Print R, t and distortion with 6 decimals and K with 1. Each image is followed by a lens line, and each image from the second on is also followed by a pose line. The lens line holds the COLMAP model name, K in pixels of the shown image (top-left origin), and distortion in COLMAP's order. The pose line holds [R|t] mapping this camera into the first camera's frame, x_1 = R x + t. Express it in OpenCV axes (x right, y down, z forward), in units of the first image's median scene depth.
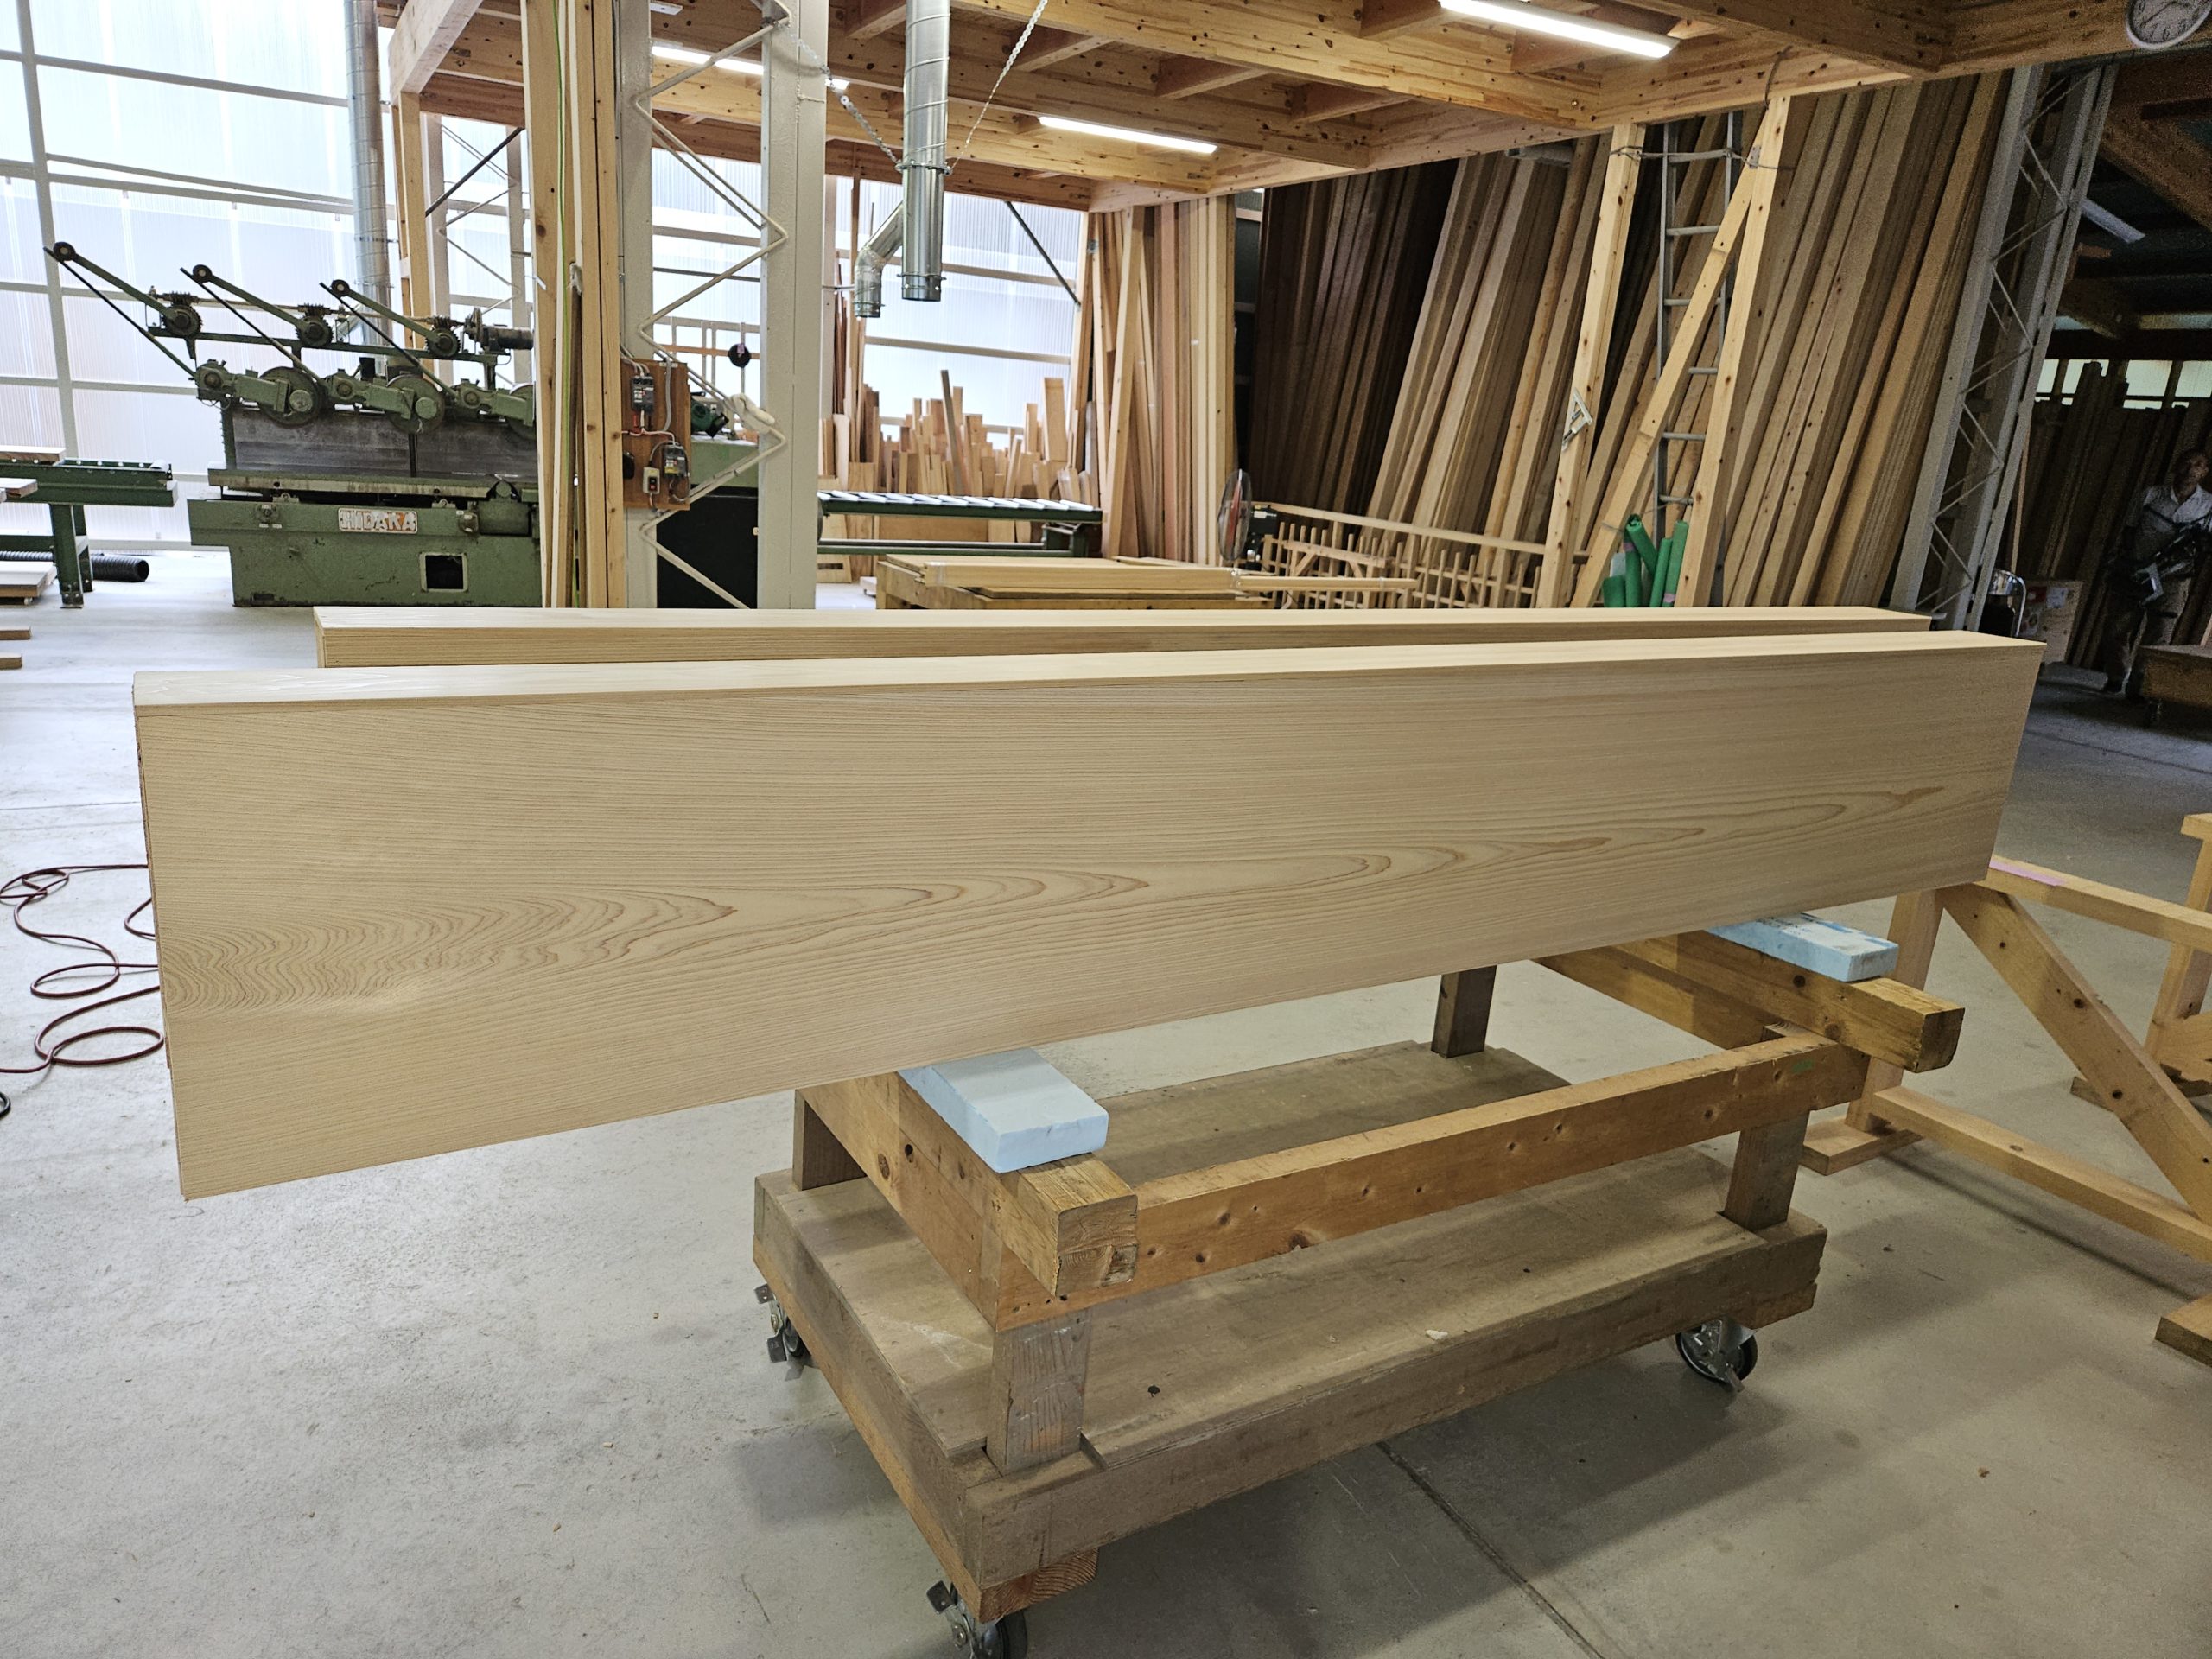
lens RADIAL K [[1480.2, 0, 1103.9], [0, 1480.2, 838.0], [0, 0, 1]] dist [0.040665, -0.033844]
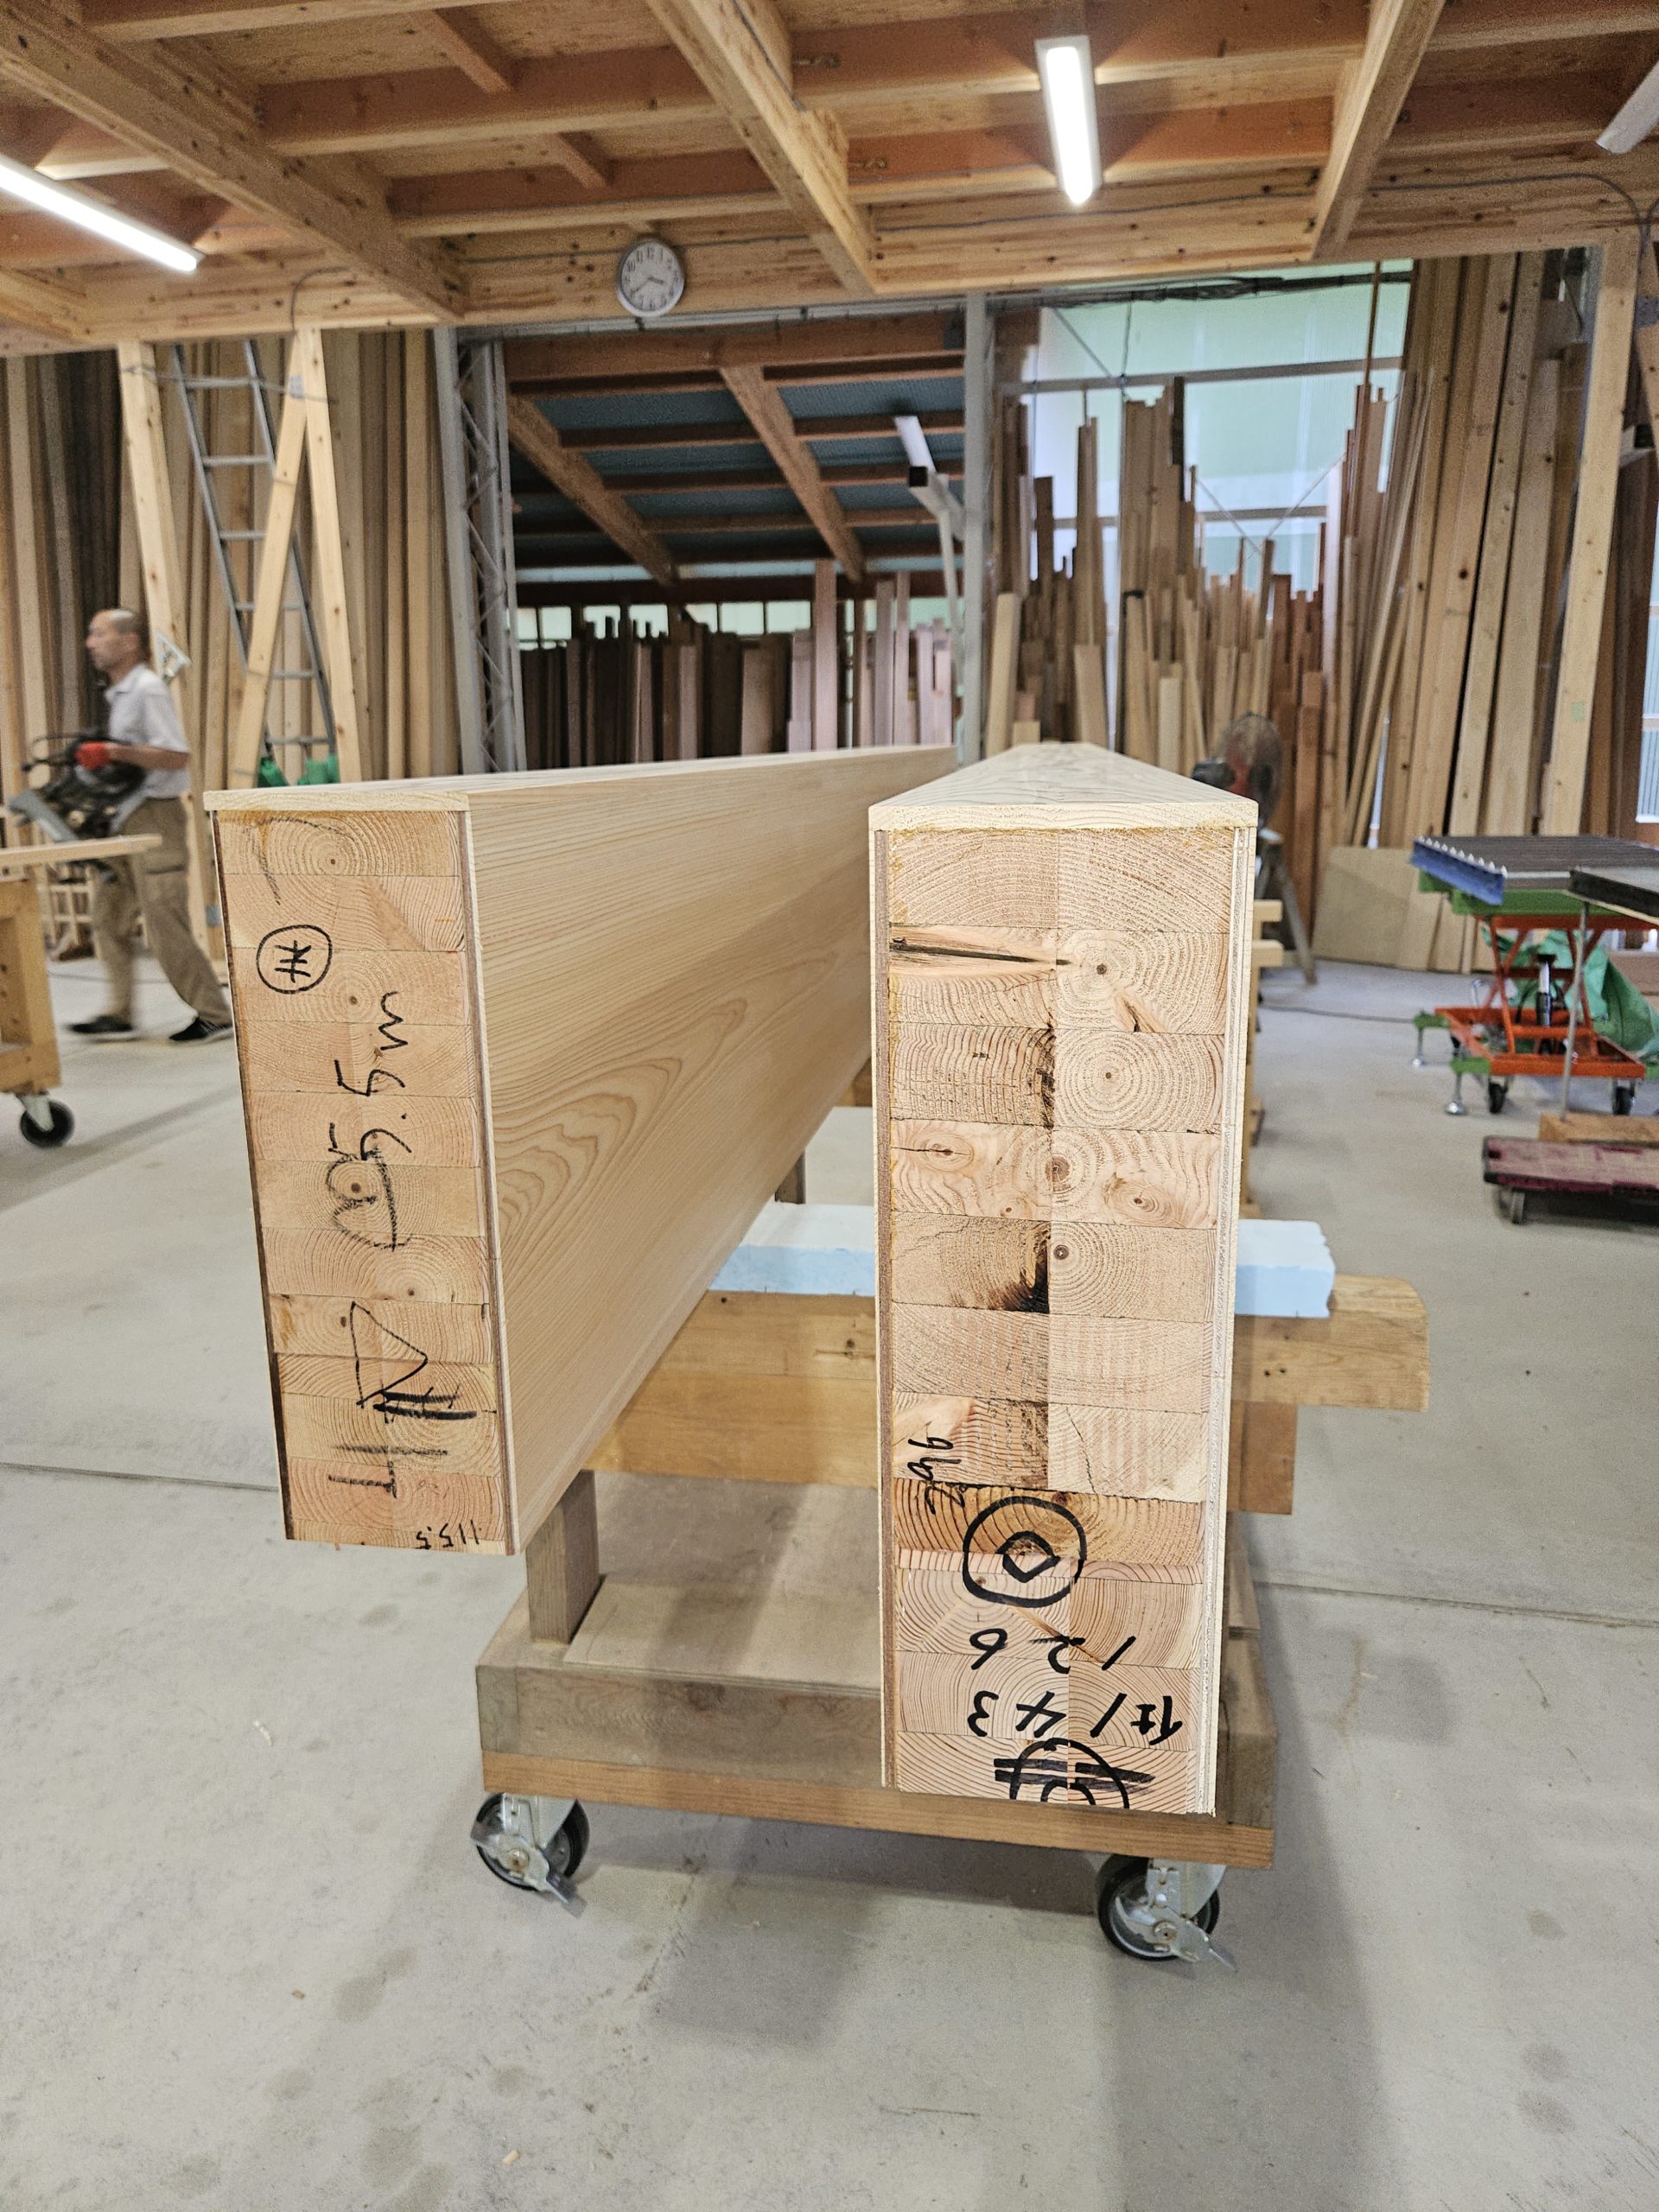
lens RADIAL K [[1480.2, 0, 827.6], [0, 1480.2, 1090.7], [0, 0, 1]] dist [0.040665, -0.033844]
pose [[0.625790, -0.258258, 0.735996, -0.202933], [0.272729, 0.956482, 0.103735, -0.015565], [-0.730757, 0.135811, 0.668991, 0.147127]]
